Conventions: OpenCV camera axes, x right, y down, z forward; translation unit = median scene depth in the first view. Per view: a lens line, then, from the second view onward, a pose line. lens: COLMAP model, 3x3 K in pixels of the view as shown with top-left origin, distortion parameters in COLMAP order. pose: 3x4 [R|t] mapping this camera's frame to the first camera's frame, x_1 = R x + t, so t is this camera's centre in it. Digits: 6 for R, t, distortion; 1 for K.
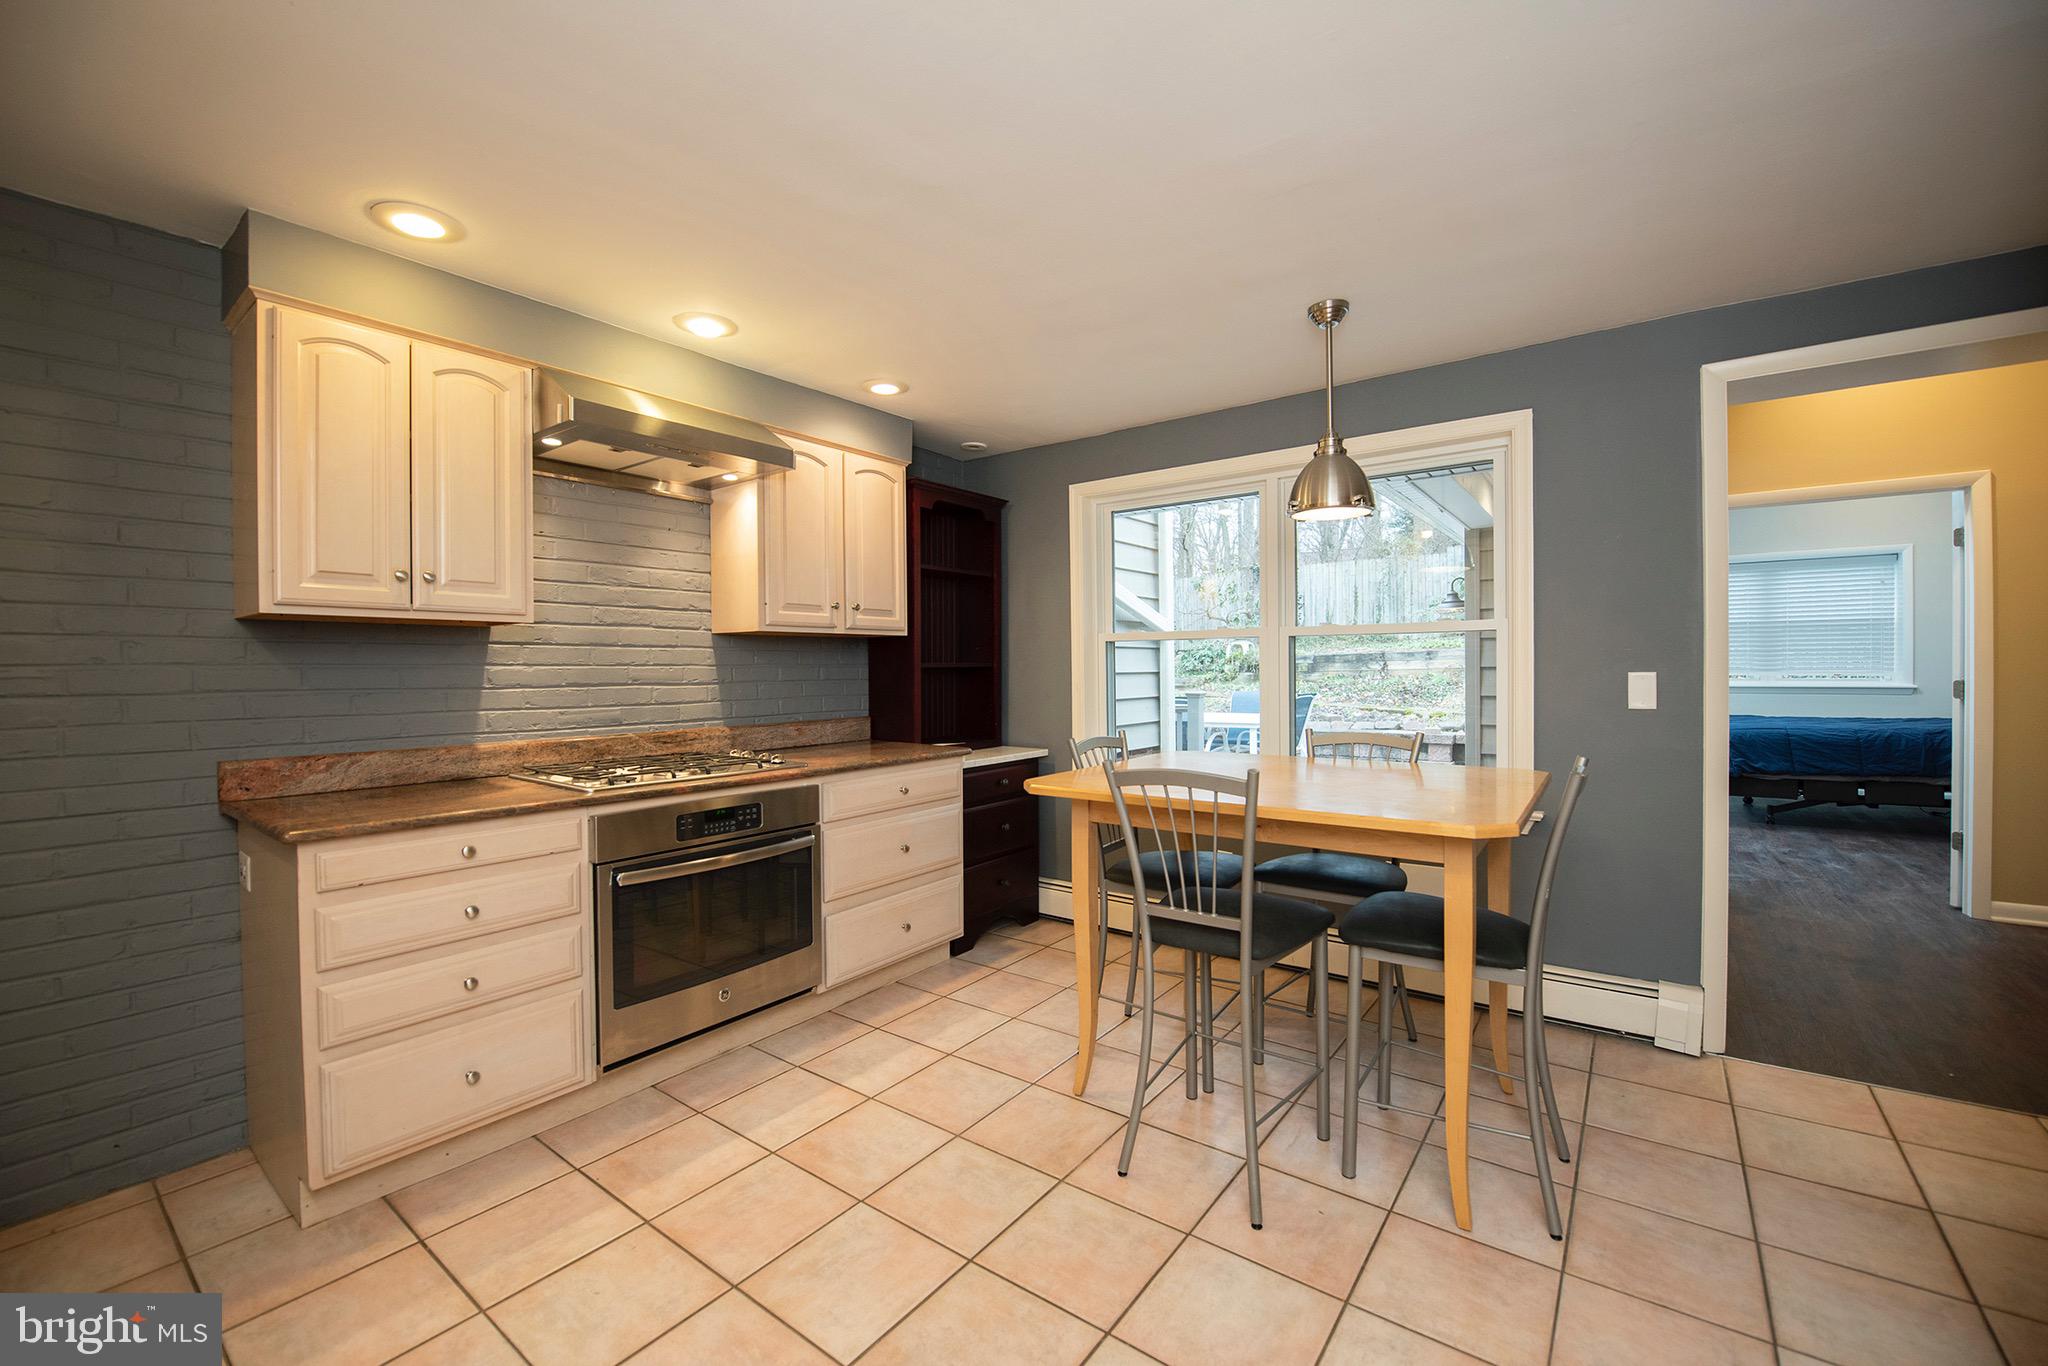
lens RADIAL K [[842.6, 0, 1024.0], [0, 842.6, 683.0], [0, 0, 1]] dist [-0.016807, -0.000204]
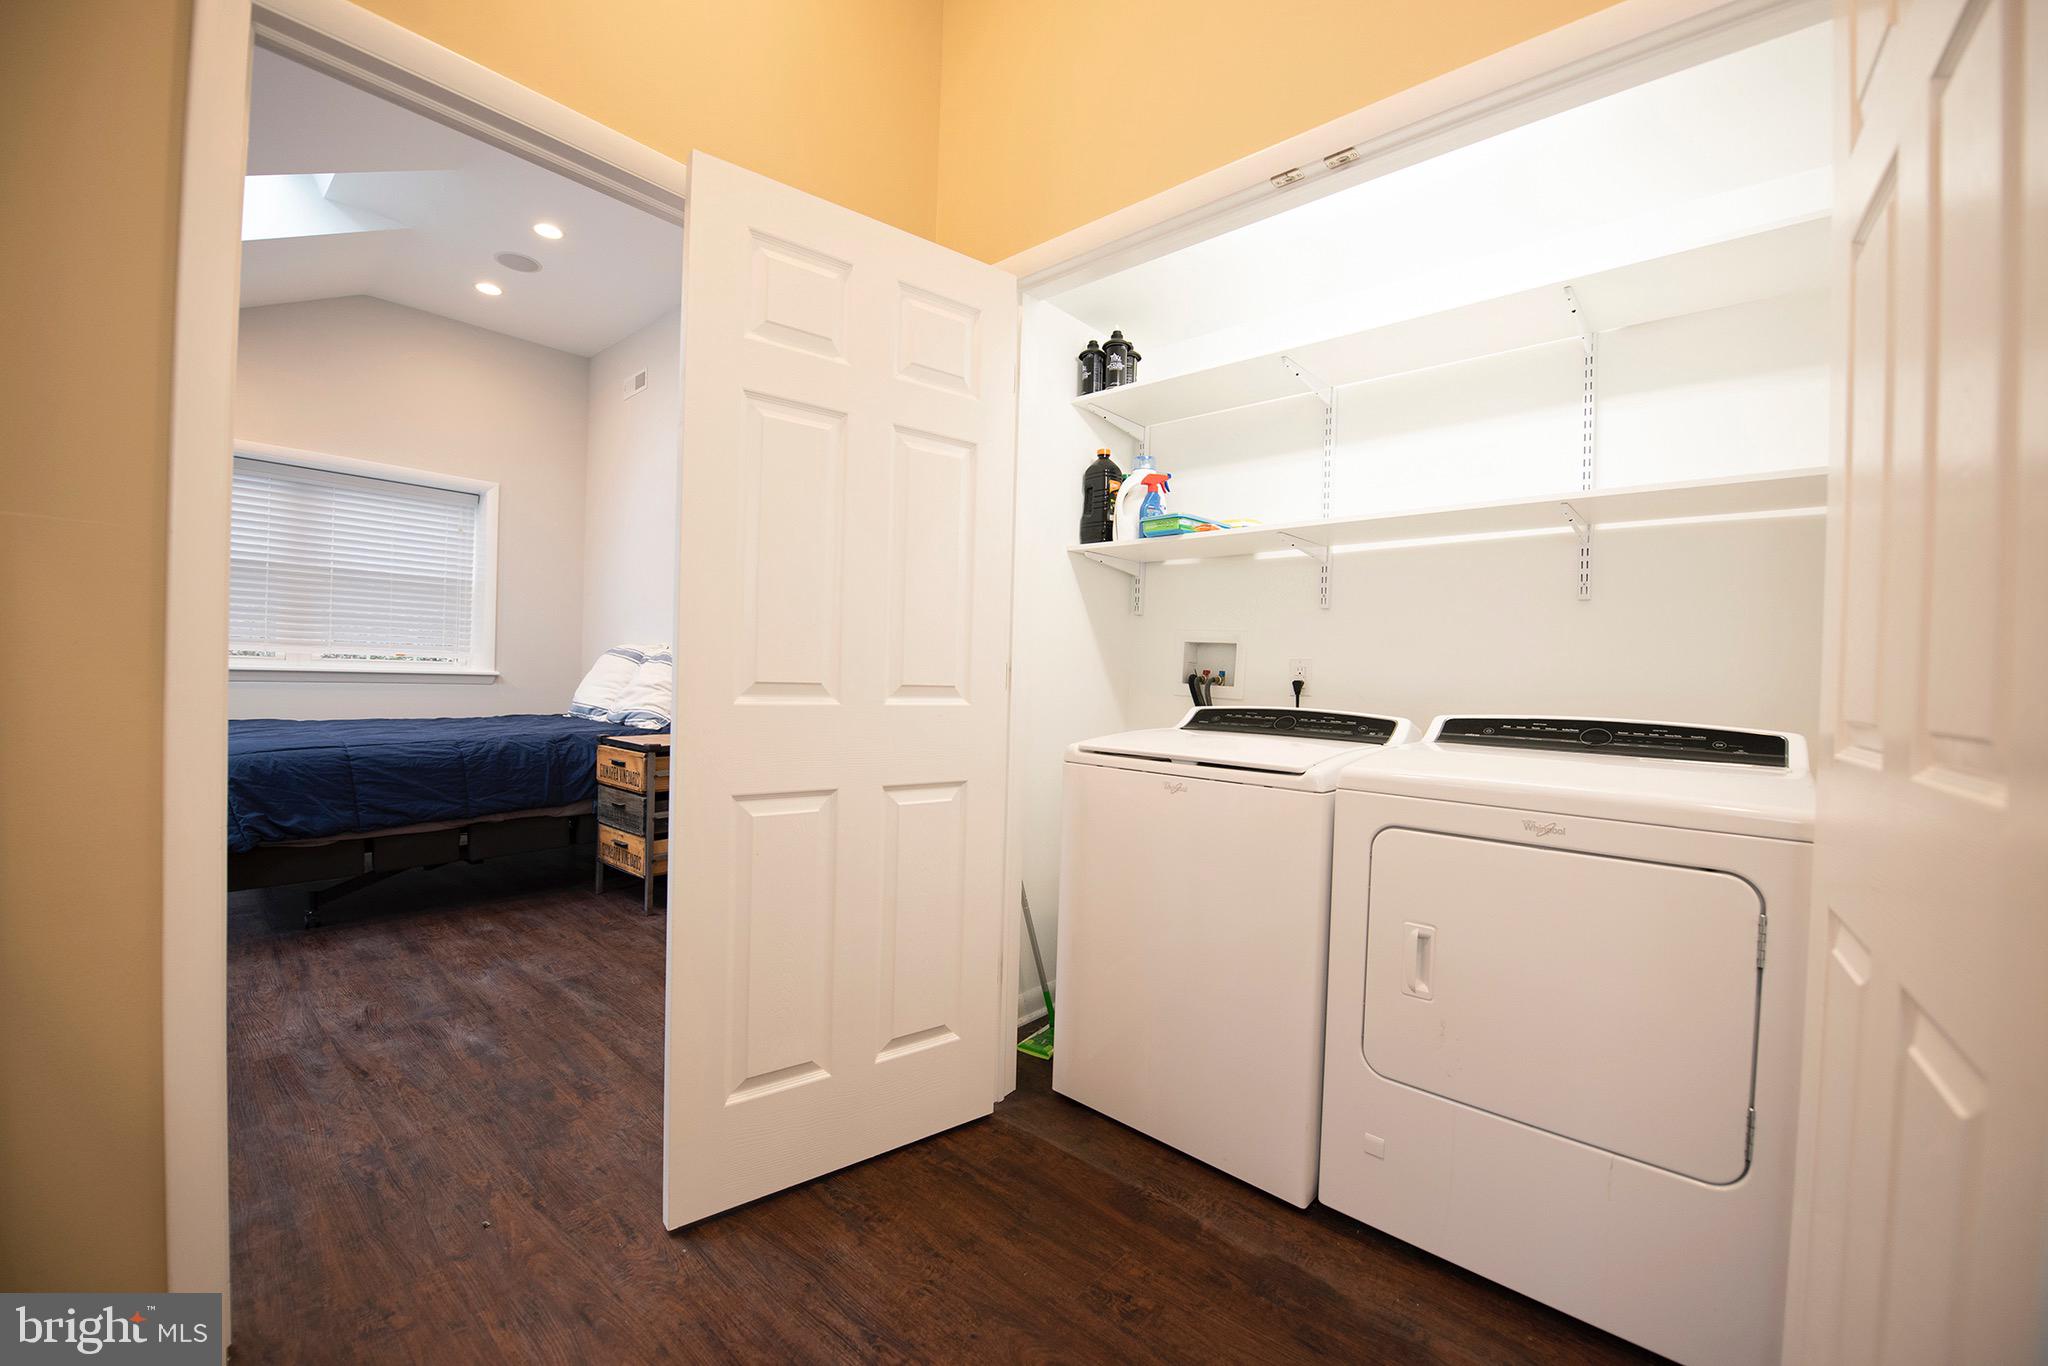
lens RADIAL K [[813.5, 0, 1024.0], [0, 813.5, 683.0], [0, 0, 1]] dist [-0.011615, -0.000133]
pose [[0.087677, 0.005323, 0.996135, 0.432136], [-0.017489, 0.999840, -0.003804, 0.008907], [-0.995995, -0.017088, 0.087756, 0.511498]]
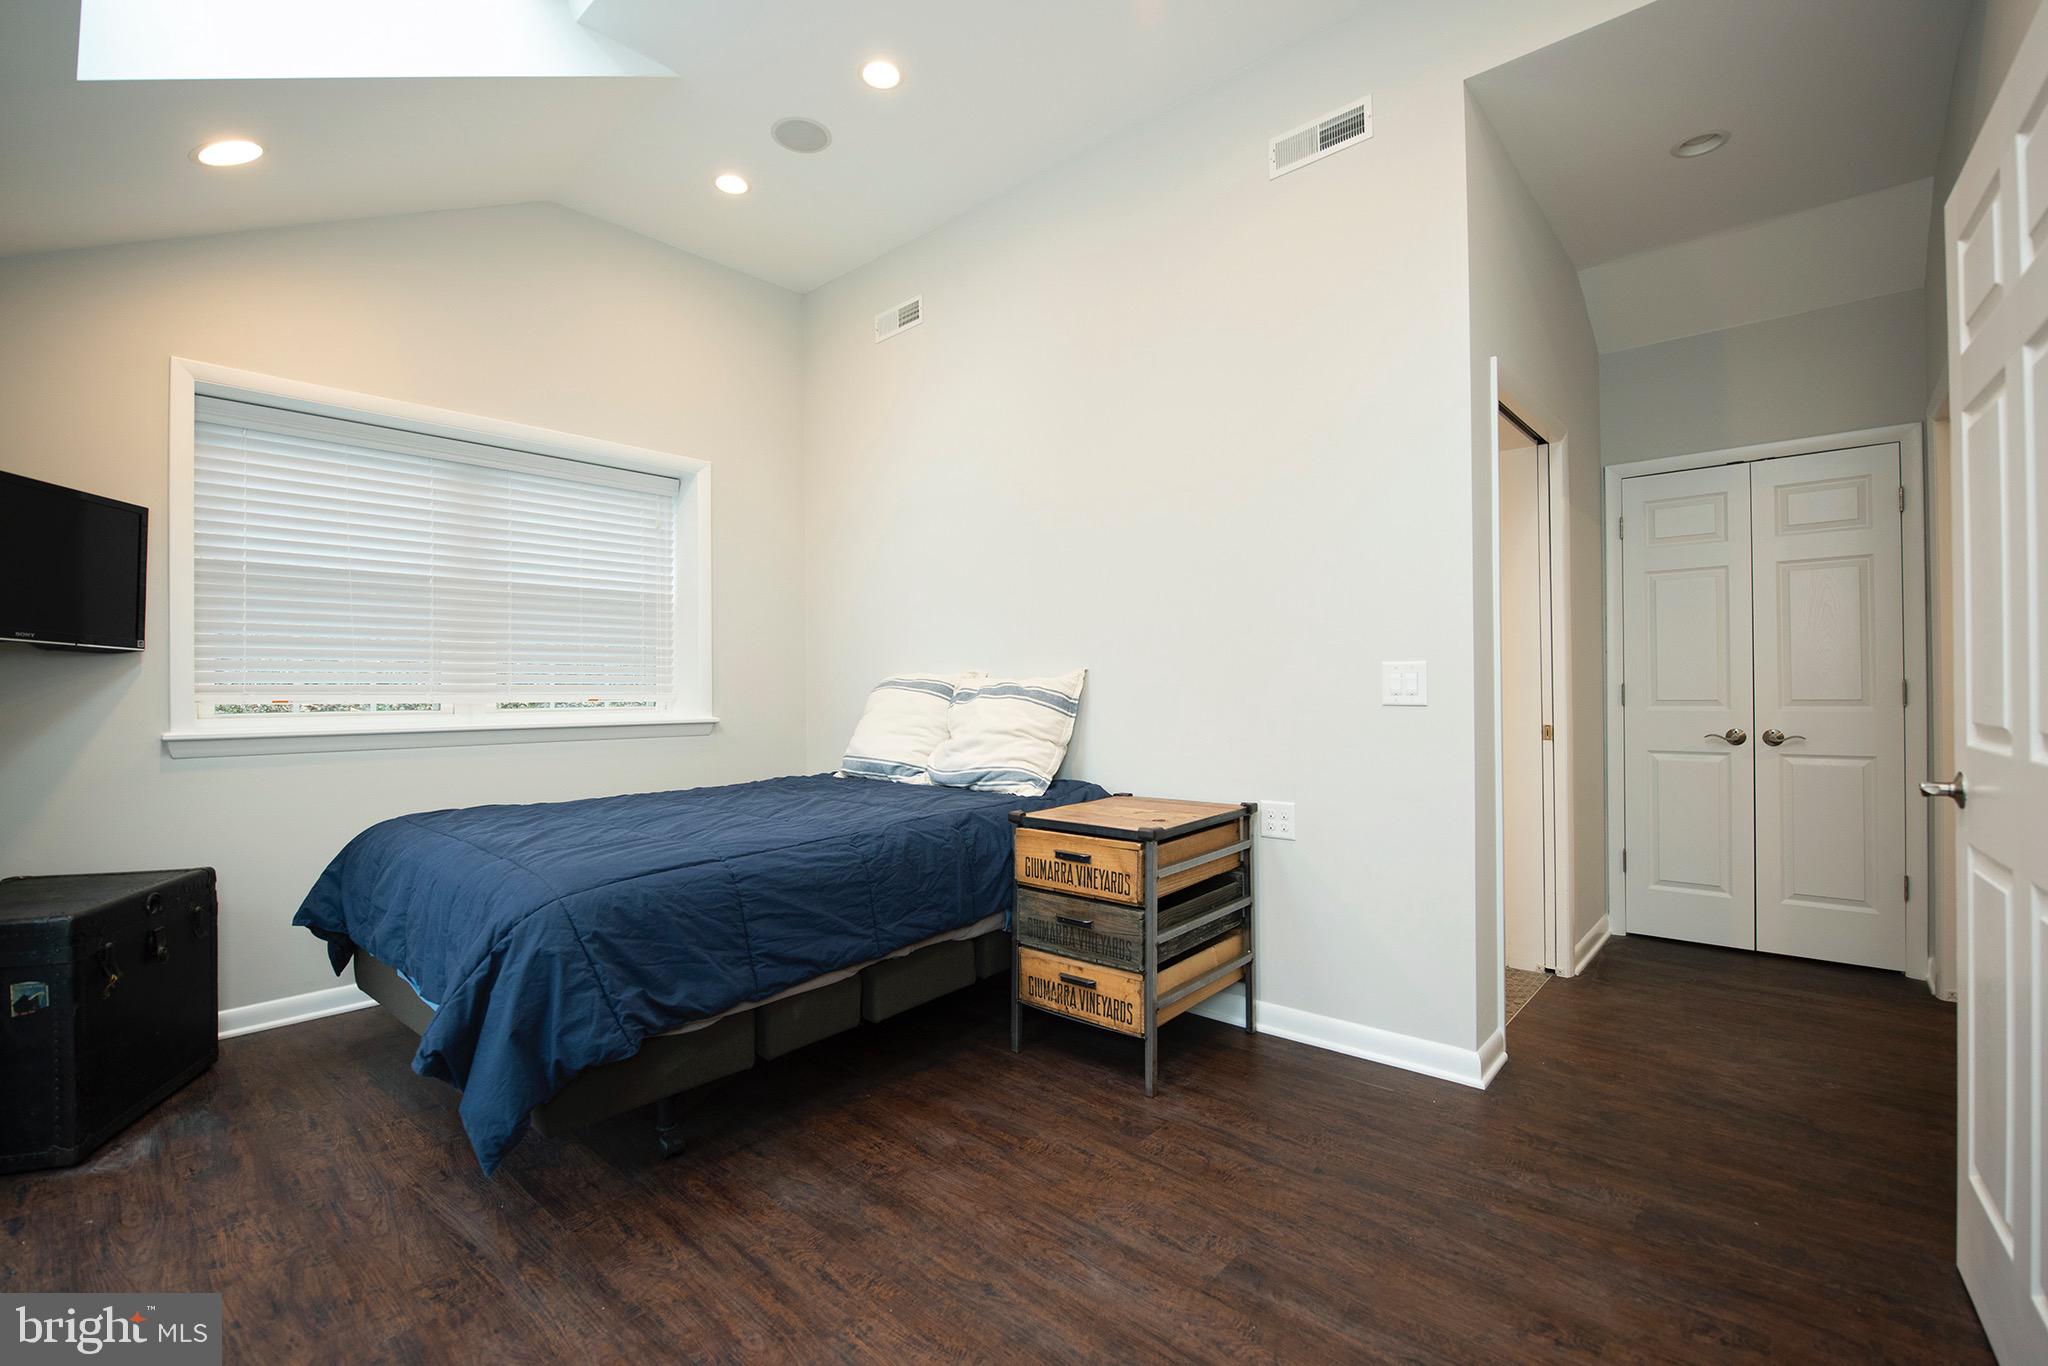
lens RADIAL K [[883.2, 0, 1024.0], [0, 883.2, 683.0], [0, 0, 1]] dist [-0.005798, -0.000143]
pose [[0.086464, 0.017442, 0.996102, 0.570711], [0.021227, 0.999587, -0.019346, -0.004658], [-0.996029, 0.022817, 0.086058, 0.836083]]
